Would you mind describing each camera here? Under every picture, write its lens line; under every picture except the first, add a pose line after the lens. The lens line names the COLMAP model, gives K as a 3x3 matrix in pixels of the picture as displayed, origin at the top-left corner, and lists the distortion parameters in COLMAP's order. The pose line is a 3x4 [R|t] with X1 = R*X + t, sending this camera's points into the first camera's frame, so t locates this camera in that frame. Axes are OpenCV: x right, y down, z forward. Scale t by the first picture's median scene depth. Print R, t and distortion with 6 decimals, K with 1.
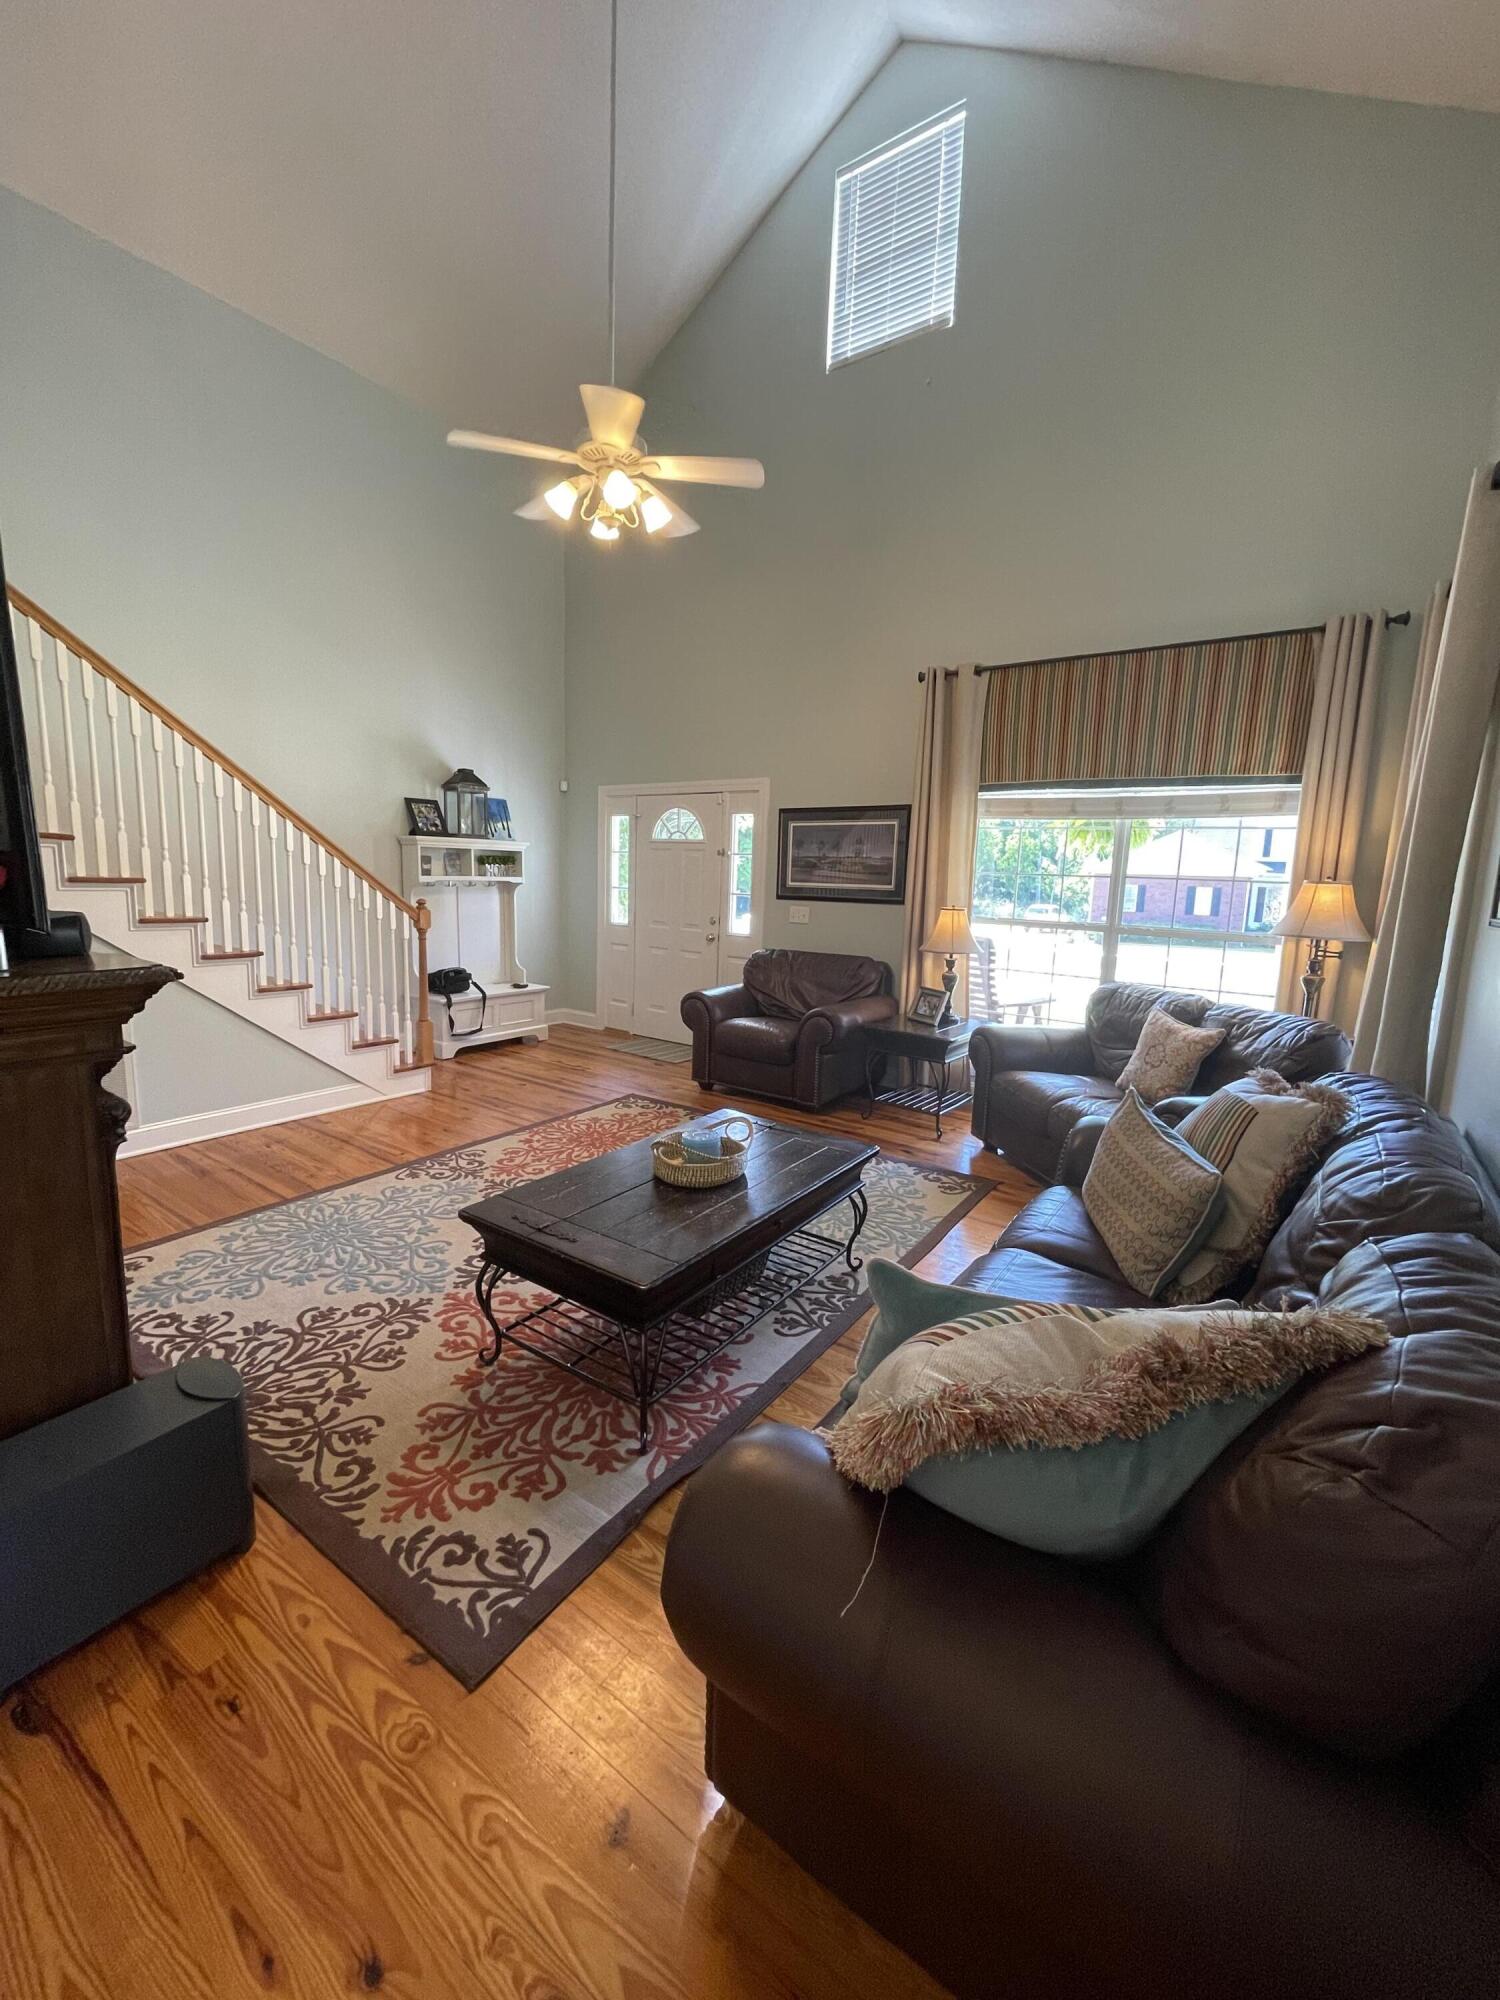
lens RADIAL K [[804.4, 0, 750.0], [0, 804.4, 1000.0], [0, 0, 1]] dist [-0.007024, 0.000944]
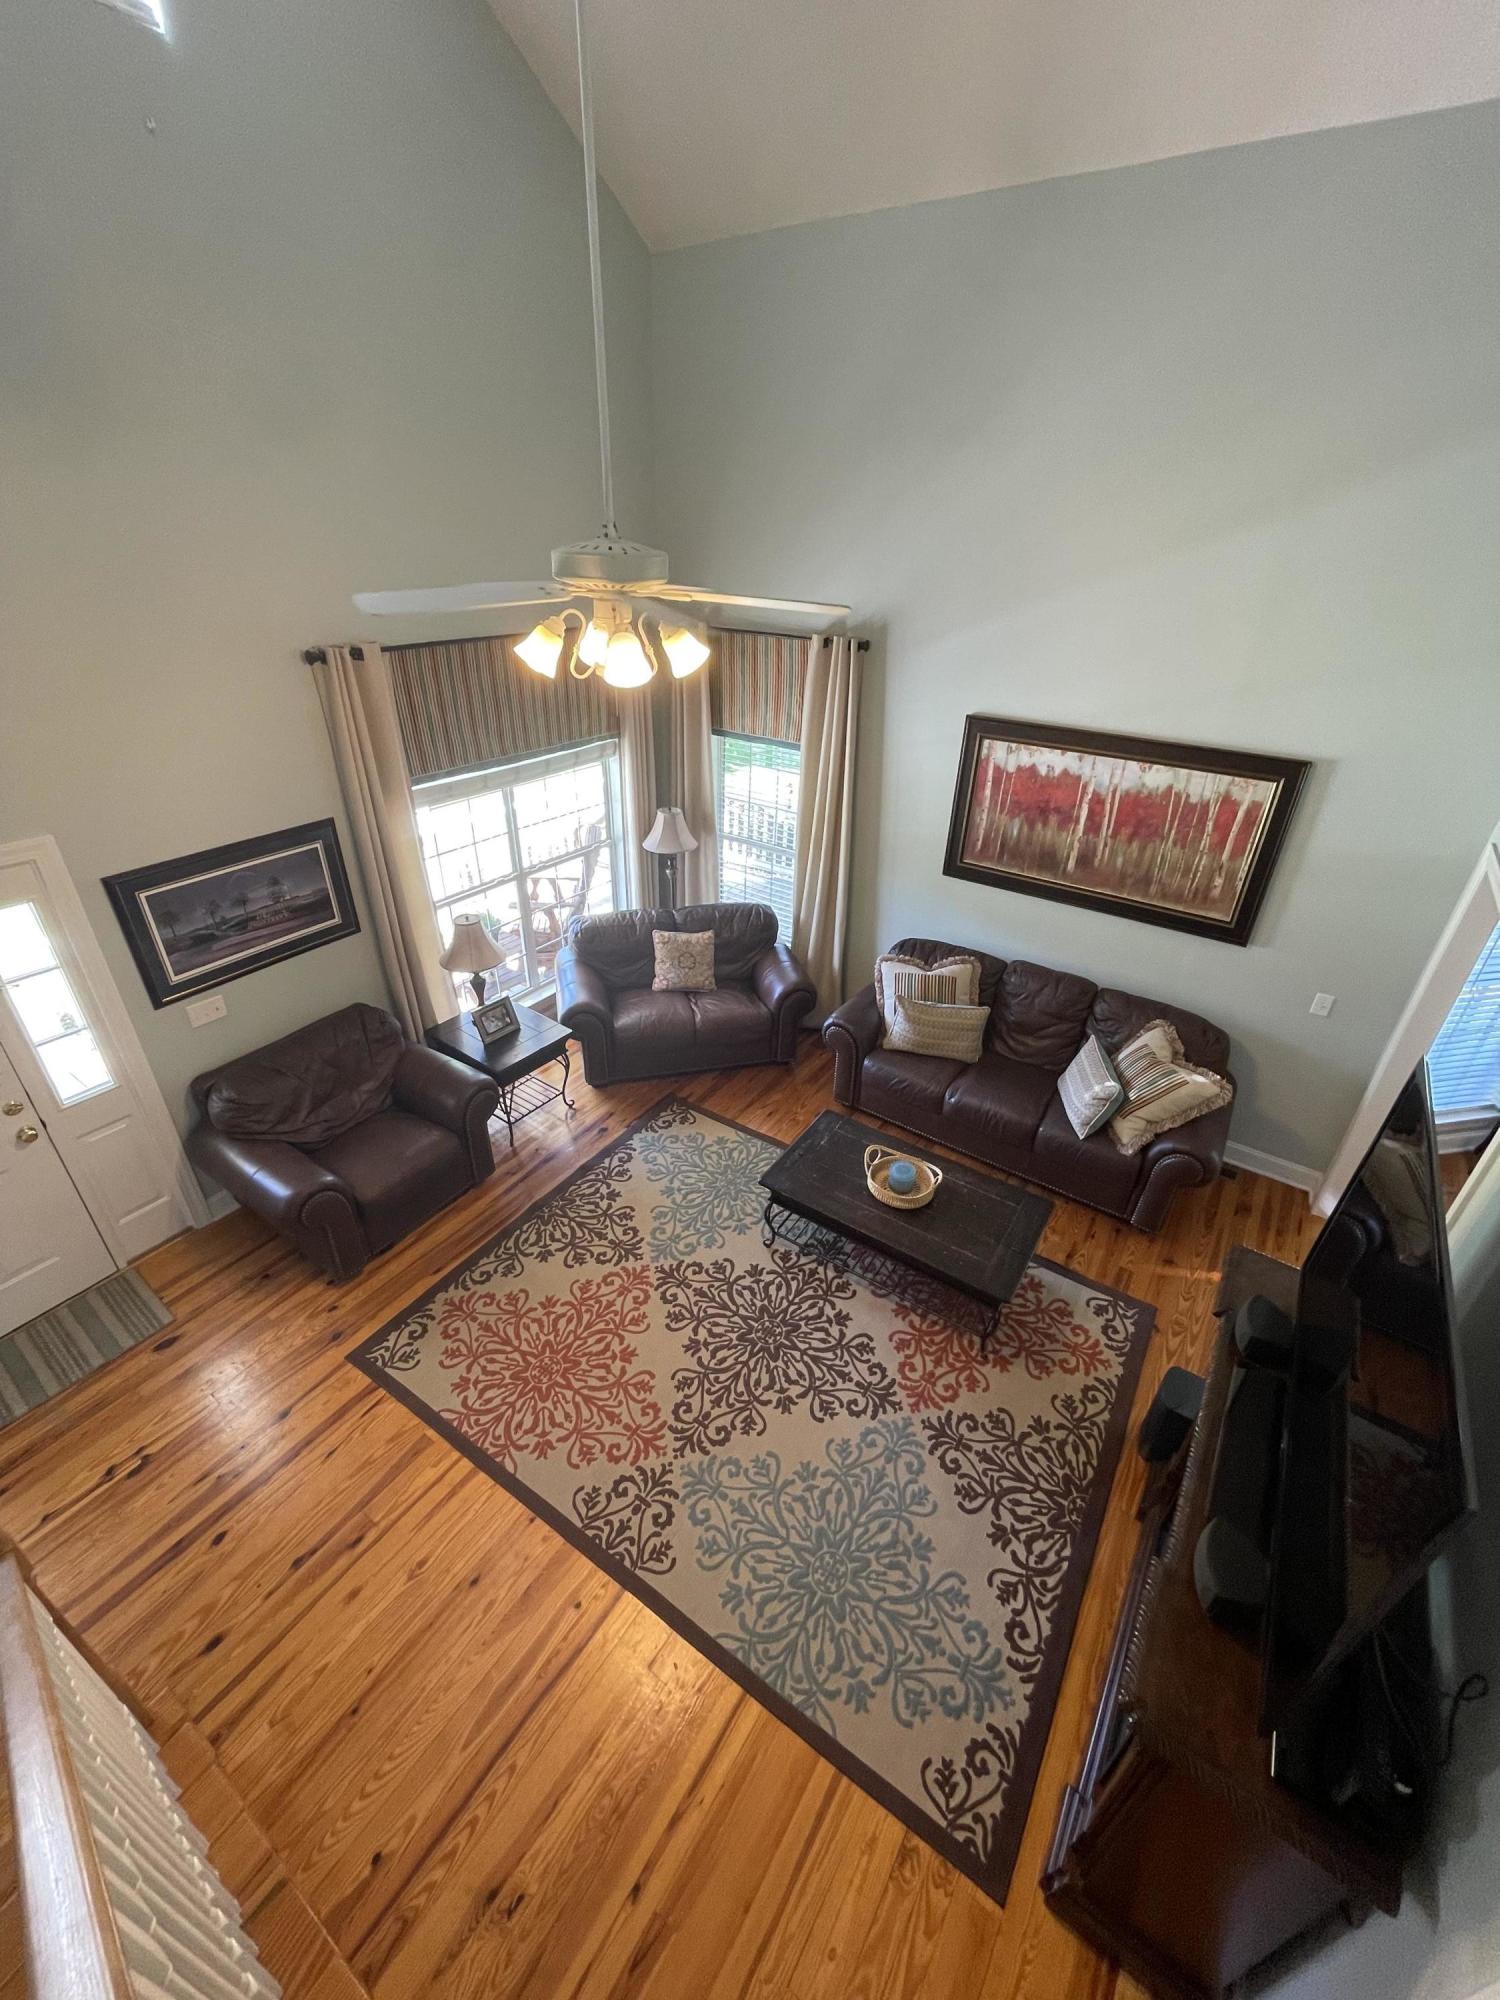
lens RADIAL K [[804.4, 0, 750.0], [0, 804.4, 1000.0], [0, 0, 1]] dist [-0.007024, 0.000944]
pose [[-0.020052, -0.532052, 0.846474, -1.178416], [0.129794, 0.838094, 0.529860, -0.947951], [-0.991338, 0.120492, 0.052251, 1.189625]]
